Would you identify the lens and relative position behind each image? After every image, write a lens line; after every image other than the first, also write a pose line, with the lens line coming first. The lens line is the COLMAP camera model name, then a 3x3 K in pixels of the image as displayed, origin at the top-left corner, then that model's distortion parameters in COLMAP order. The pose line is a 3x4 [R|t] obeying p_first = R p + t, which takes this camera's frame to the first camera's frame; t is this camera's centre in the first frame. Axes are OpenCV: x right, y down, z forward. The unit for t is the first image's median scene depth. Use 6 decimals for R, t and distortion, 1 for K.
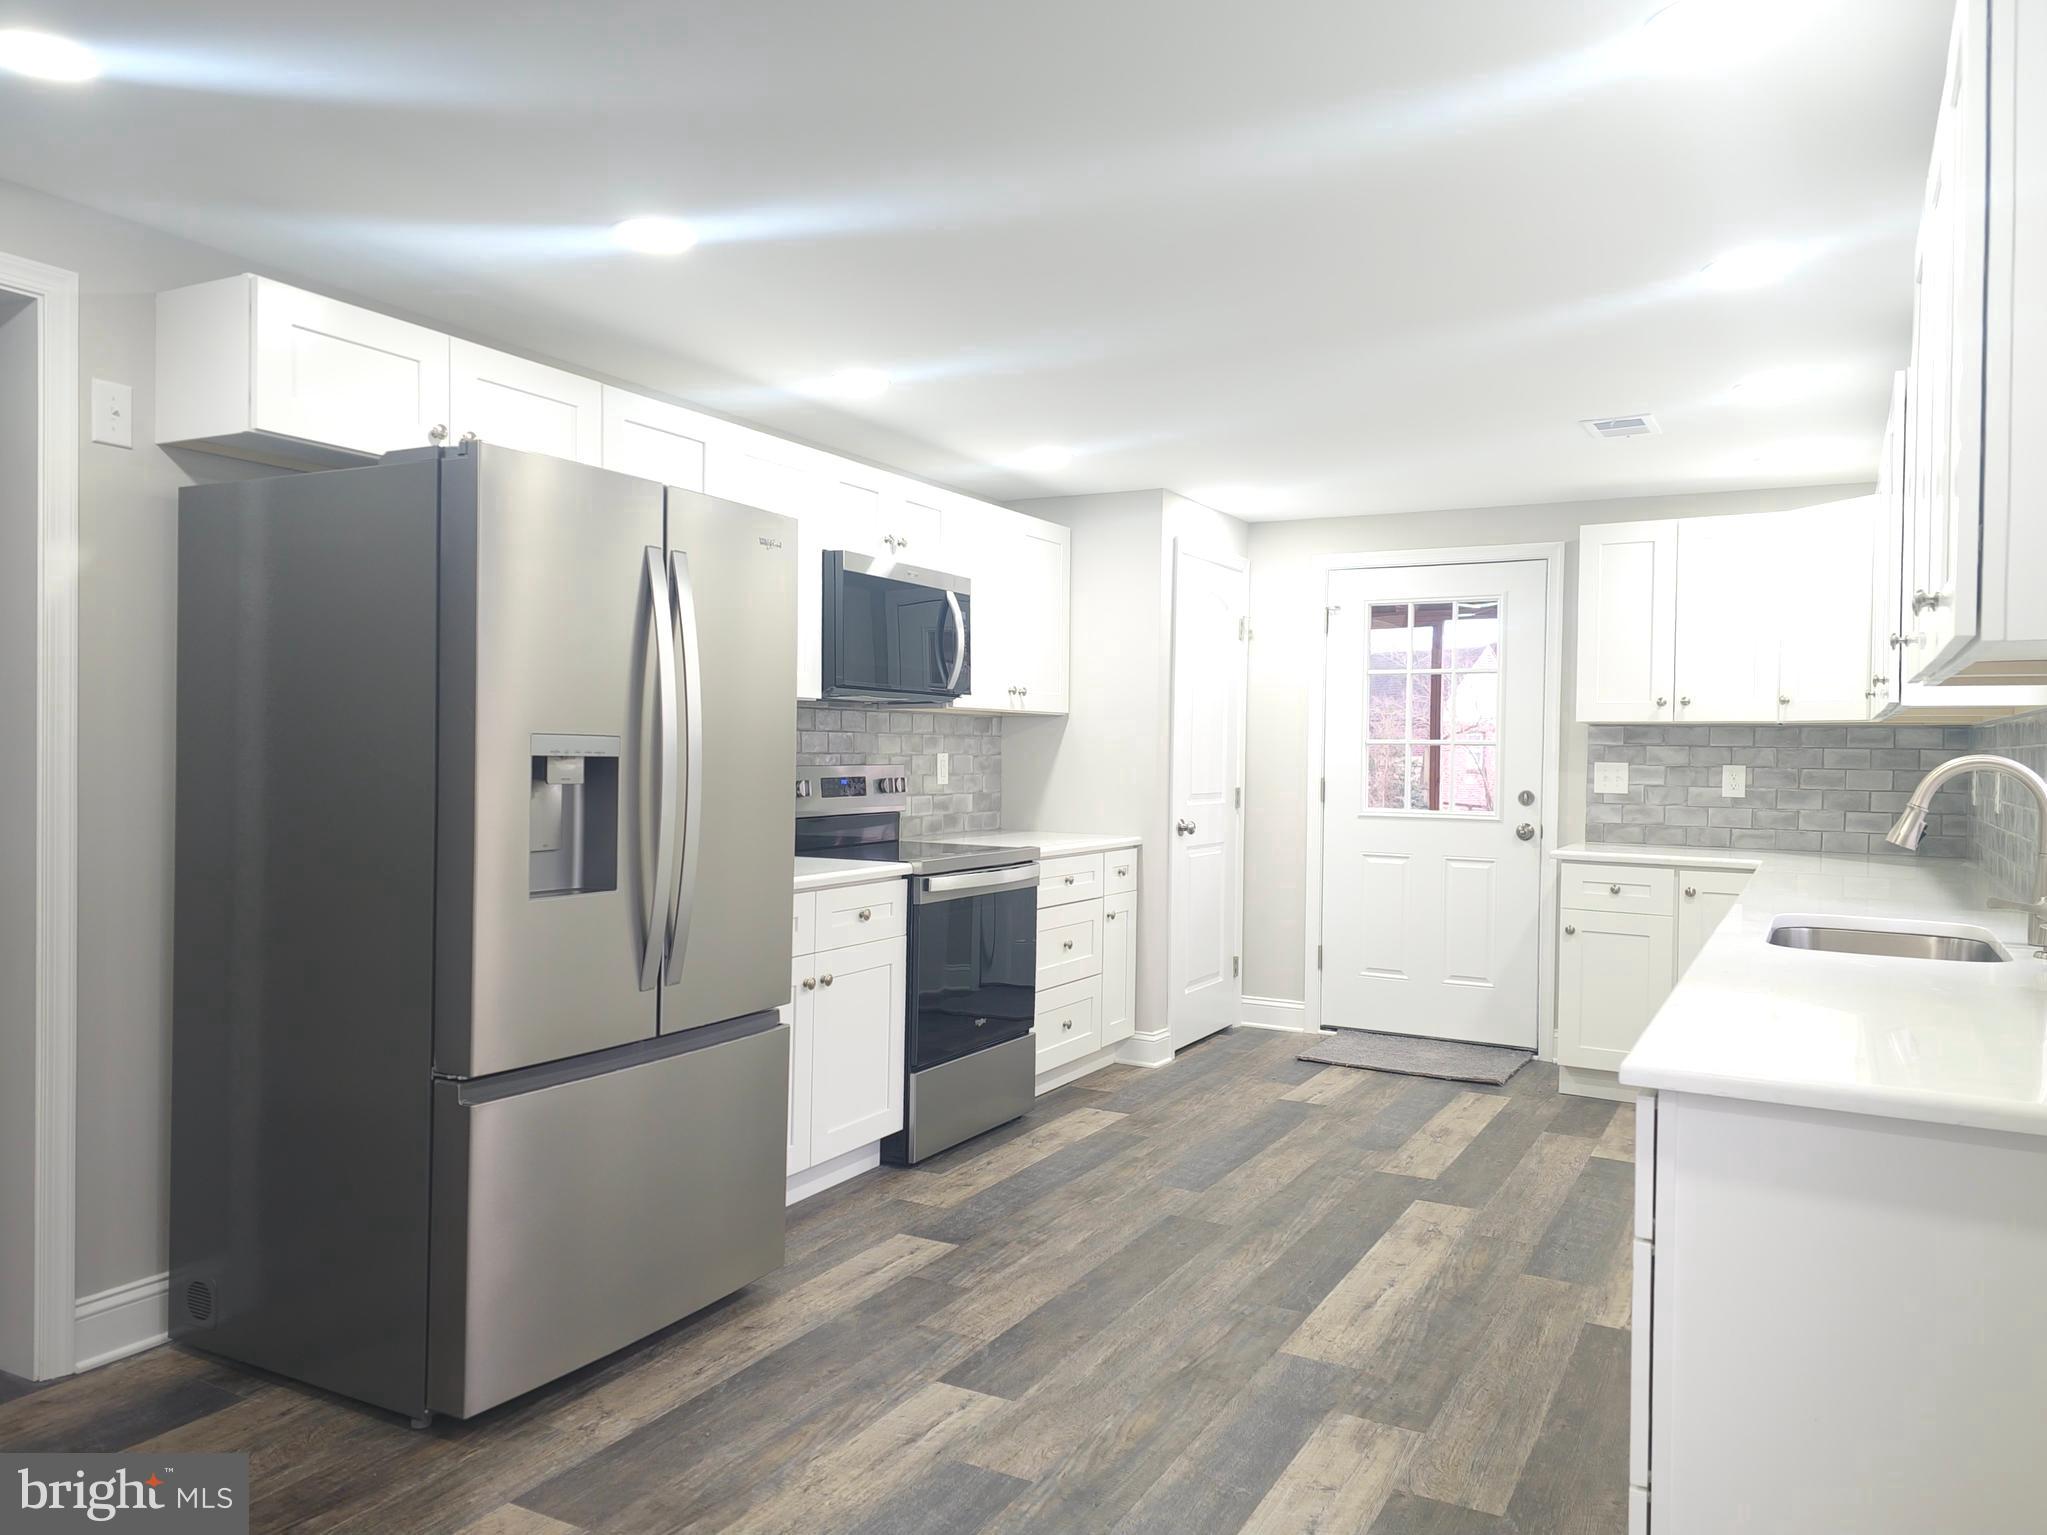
lens RADIAL K [[1409.3, 0, 1005.4], [0, 1409.3, 755.8], [0, 0, 1]] dist [0.052673, -0.022129]
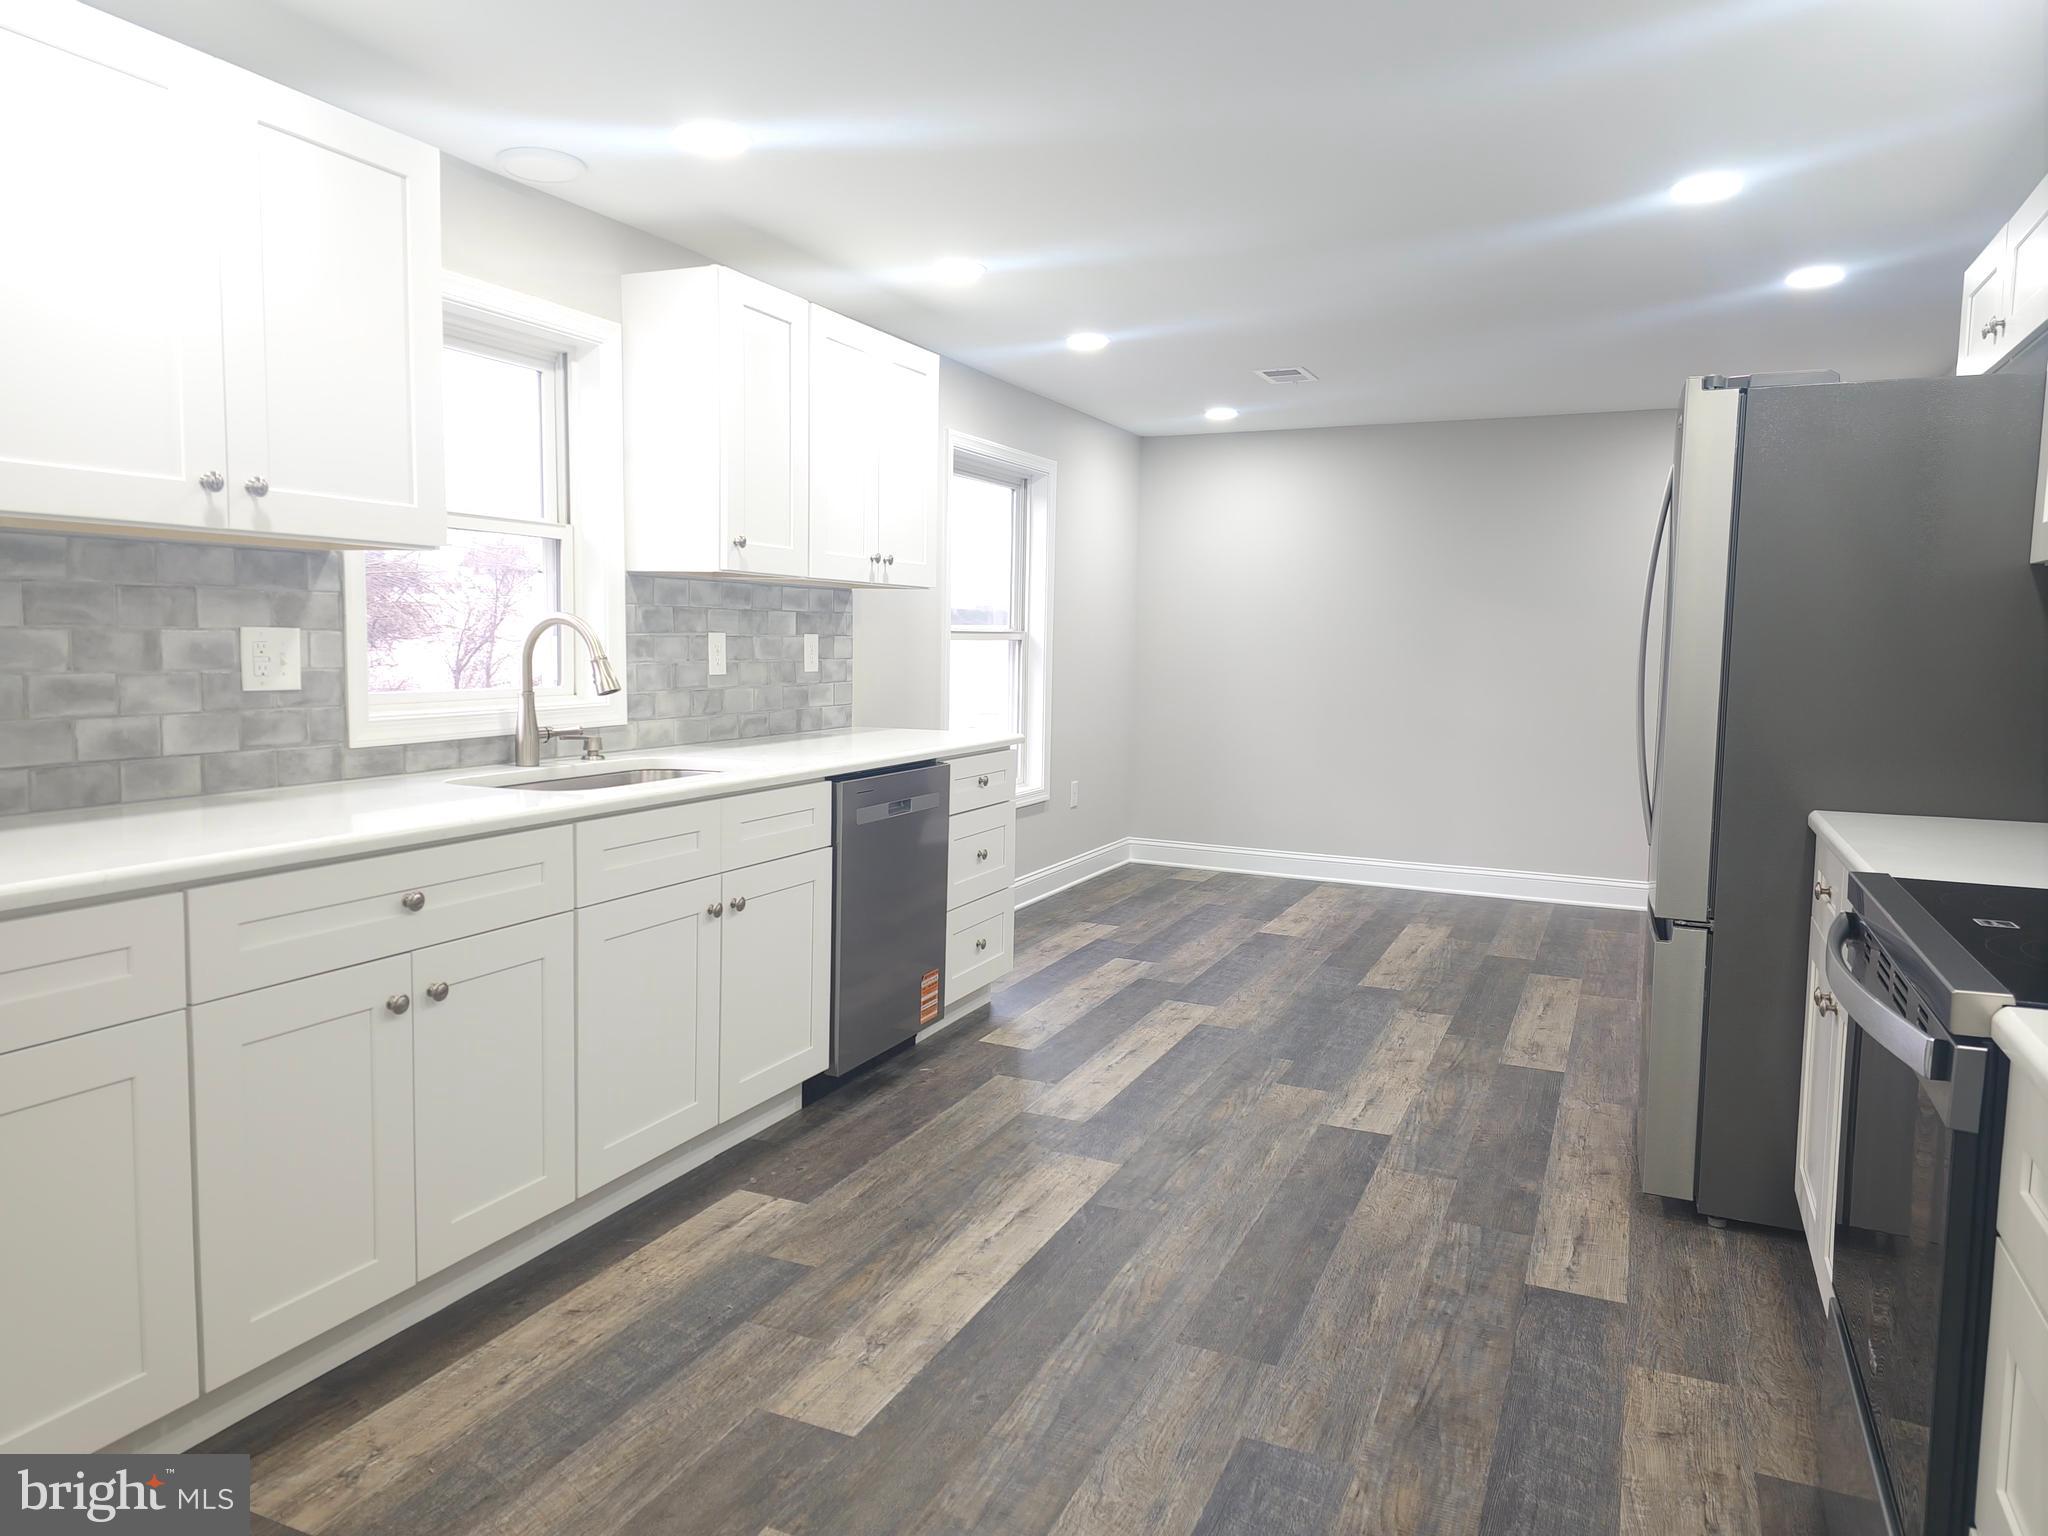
lens RADIAL K [[1409.9, 0, 1022.1], [0, 1409.9, 776.2], [0, 0, 1]] dist [0.052673, -0.022129]
pose [[-0.994964, -0.021805, -0.097828, 0.315312], [-0.032120, 0.993939, 0.105138, 0.001266], [0.094942, 0.107751, -0.989634, 1.688345]]
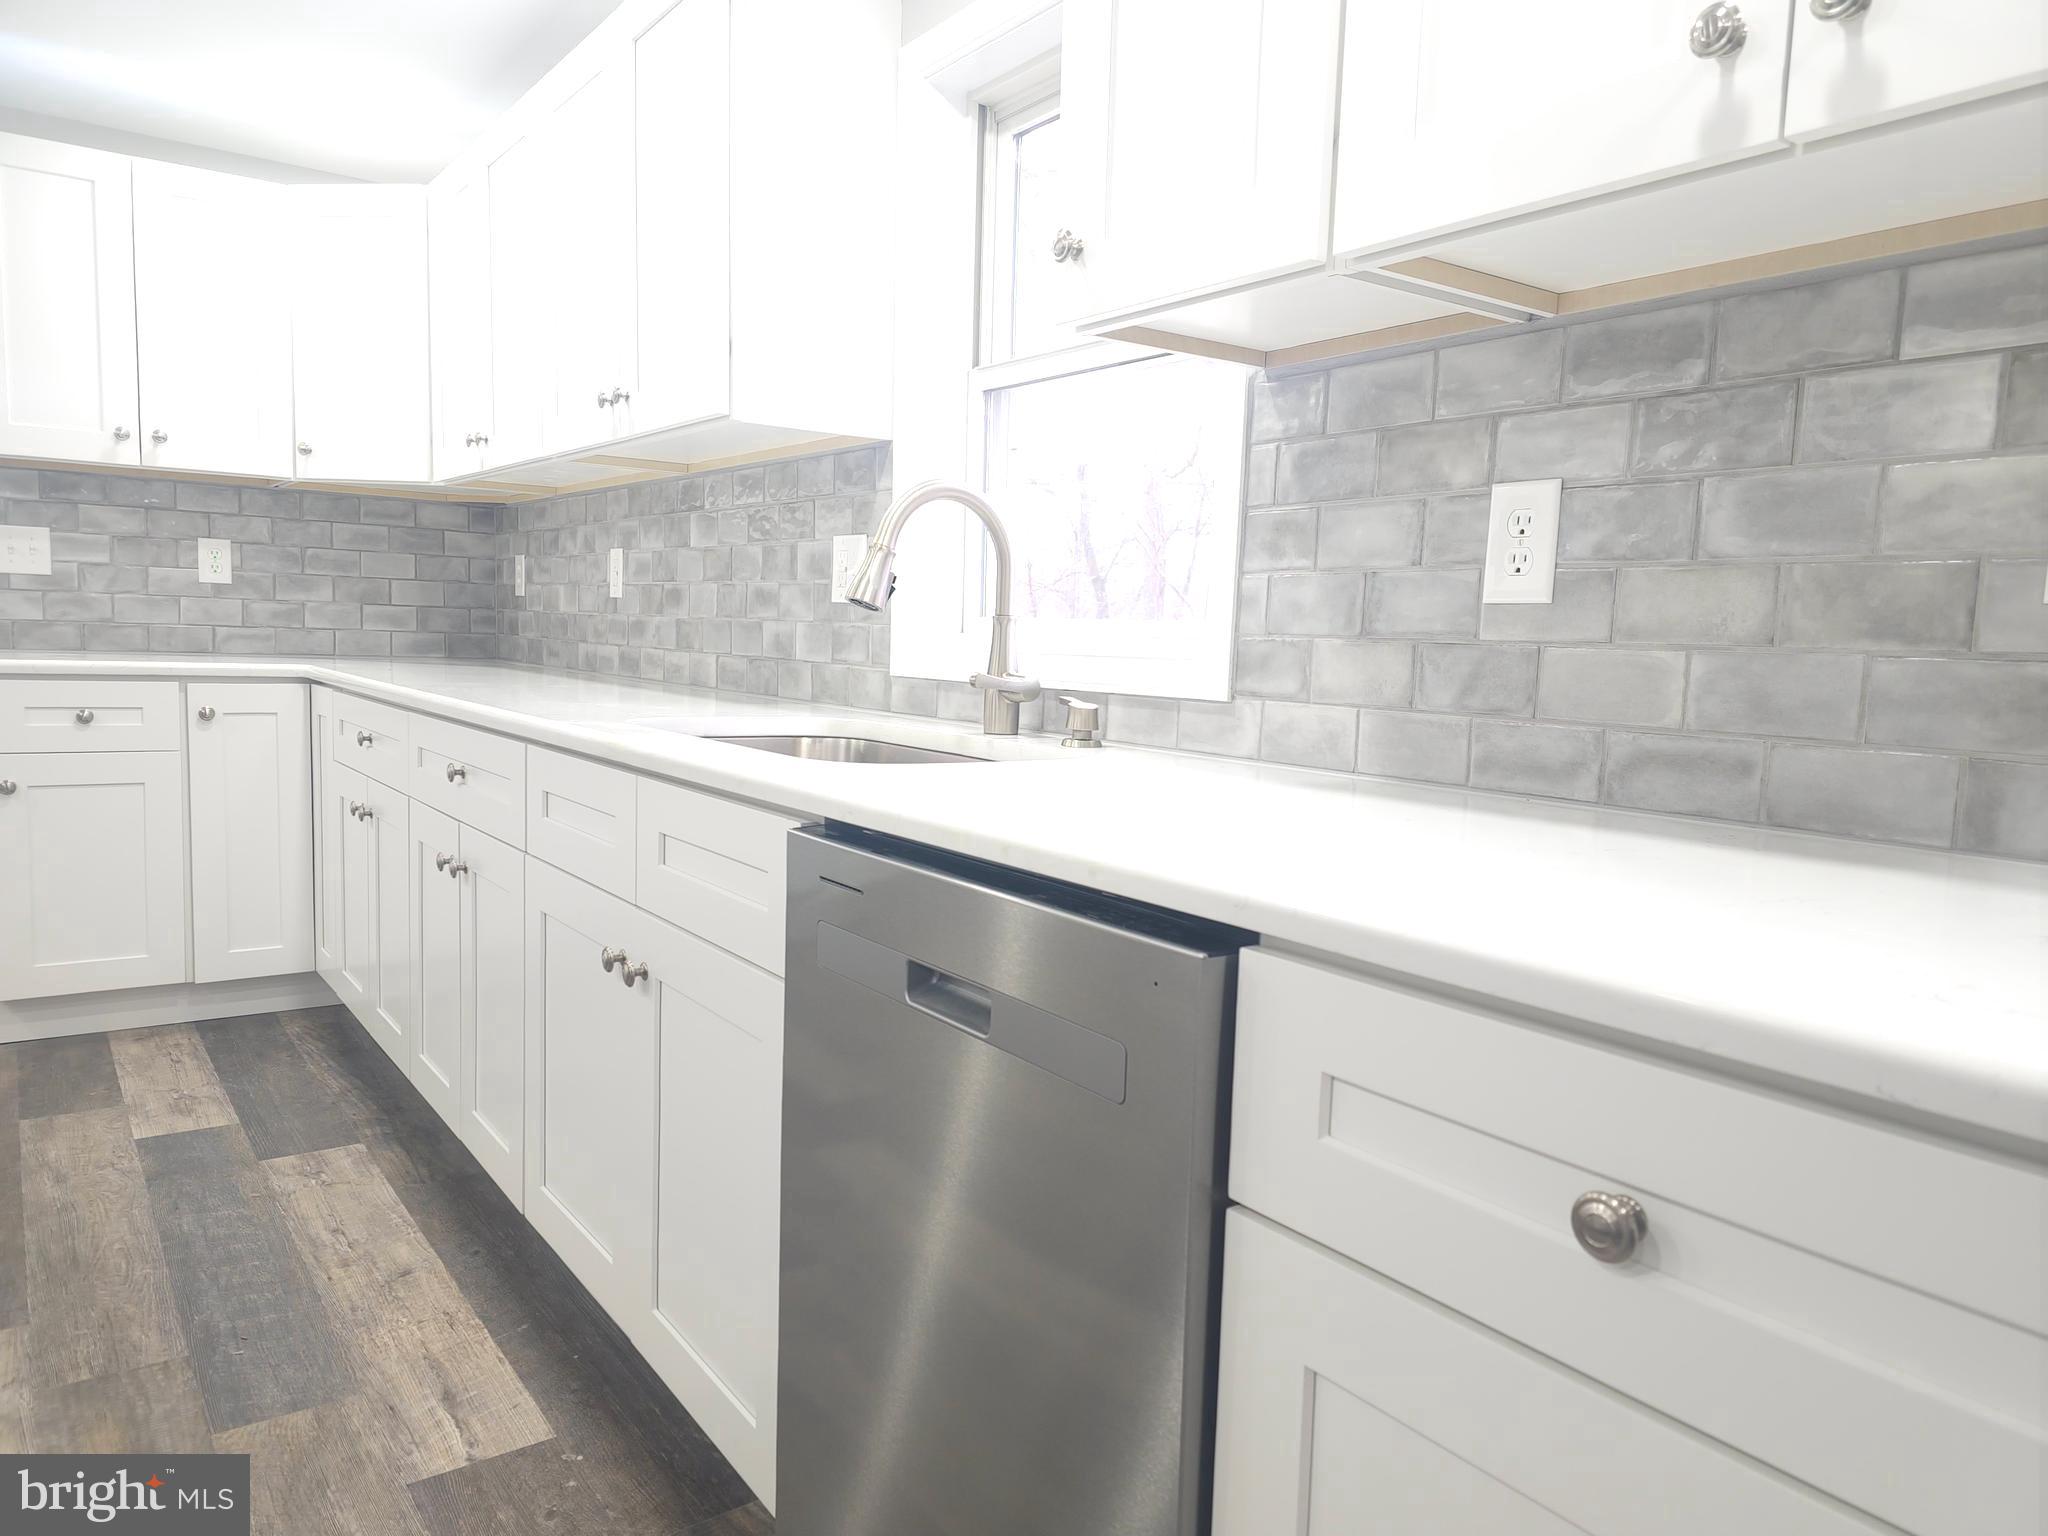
lens RADIAL K [[1409.9, 0, 1013.3], [0, 1409.9, 766.6], [0, 0, 1]] dist [0.052673, -0.022129]
pose [[0.427867, -0.083696, 0.899958, 0.032059], [-0.027111, 0.994067, 0.105338, 0.054097], [-0.903435, -0.069469, 0.423059, 0.504704]]
